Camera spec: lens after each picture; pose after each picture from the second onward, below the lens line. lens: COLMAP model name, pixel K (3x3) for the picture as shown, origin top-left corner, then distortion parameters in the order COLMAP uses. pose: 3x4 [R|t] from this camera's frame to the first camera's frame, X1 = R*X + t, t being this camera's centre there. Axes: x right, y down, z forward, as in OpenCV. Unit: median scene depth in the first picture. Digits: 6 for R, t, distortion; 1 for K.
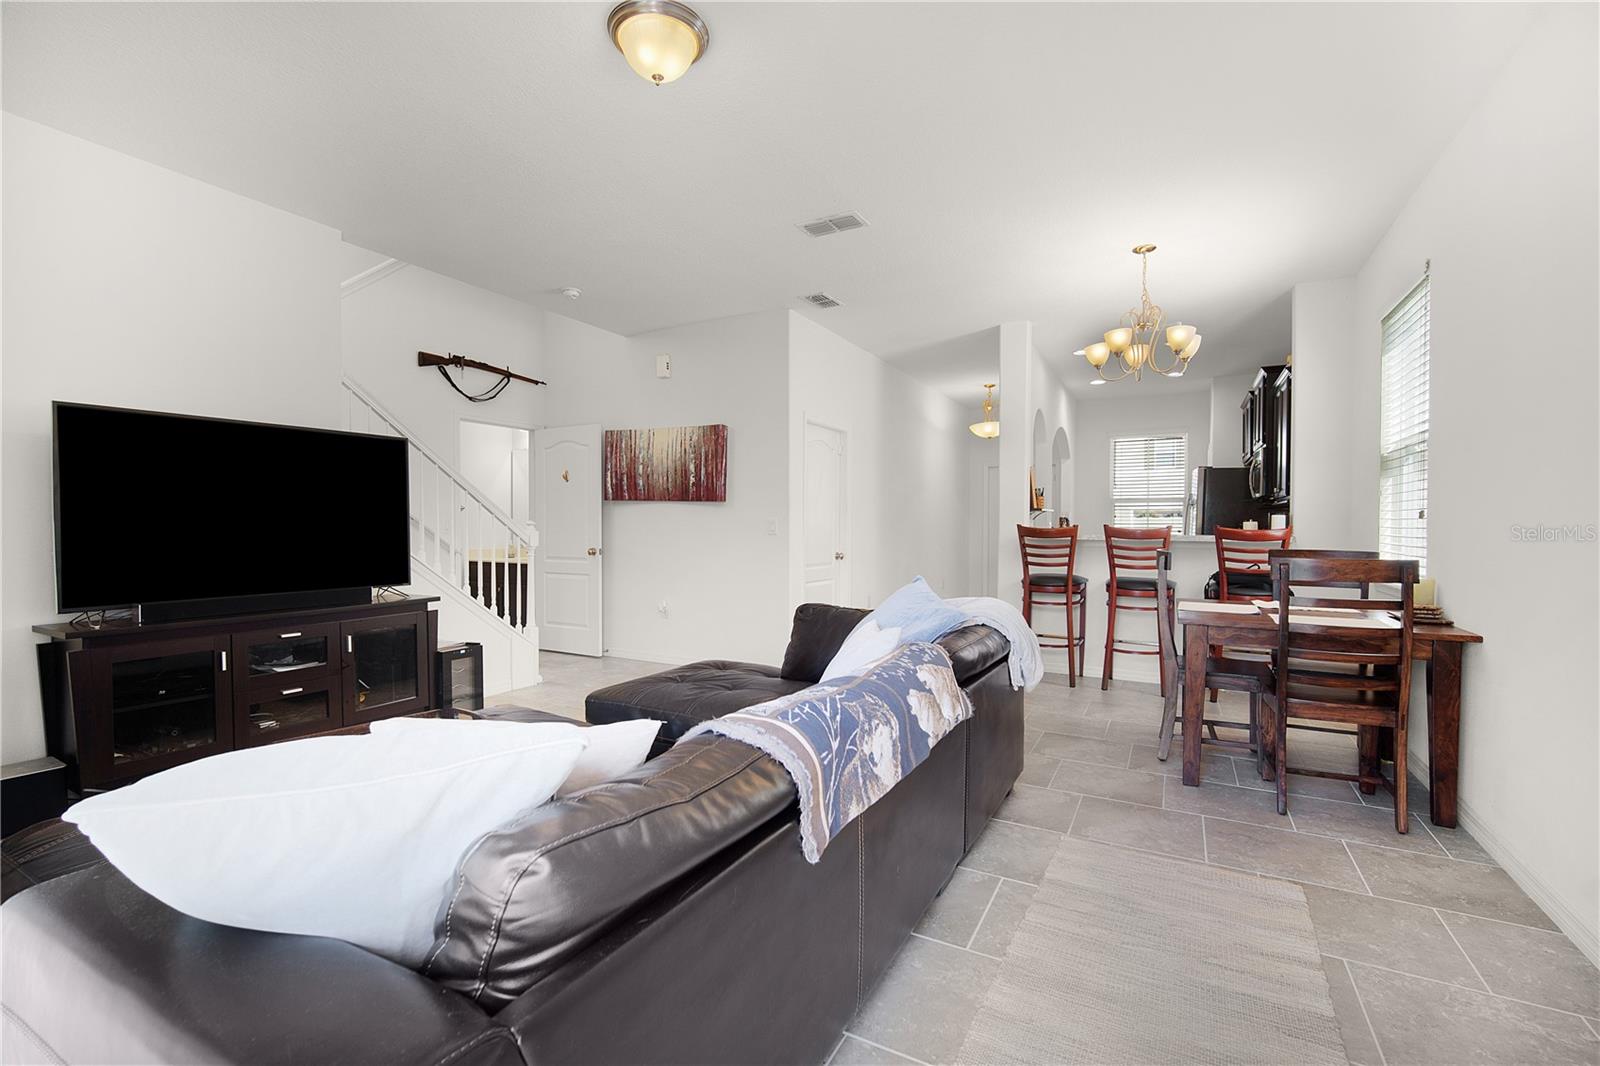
lens RADIAL K [[719.7, 0, 782.3], [0, 719.7, 535.1], [0, 0, 1]] dist [-0.010070, -0.001326]
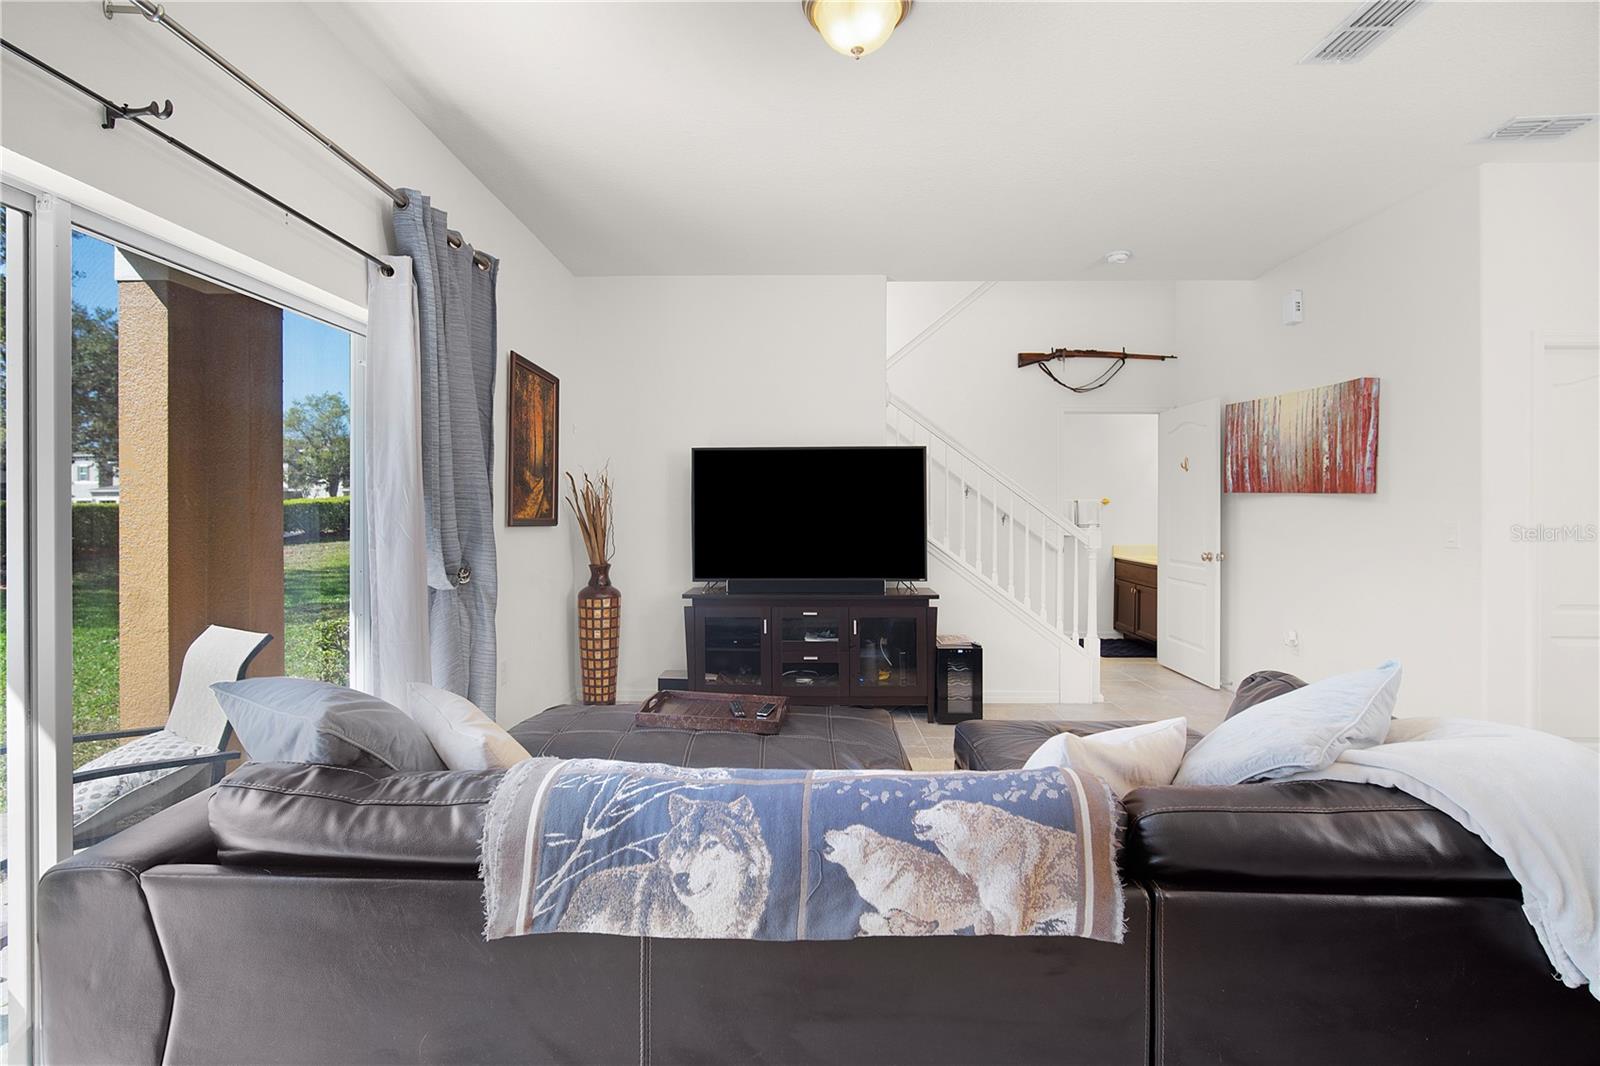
lens RADIAL K [[719.7, 0, 776.1], [0, 719.7, 502.4], [0, 0, 1]] dist [-0.010070, -0.001326]
pose [[0.456458, -0.005844, -0.889726, 0.247784], [-0.011631, 0.999854, -0.012535, -0.023831], [0.889669, 0.016070, 0.456323, 0.214896]]
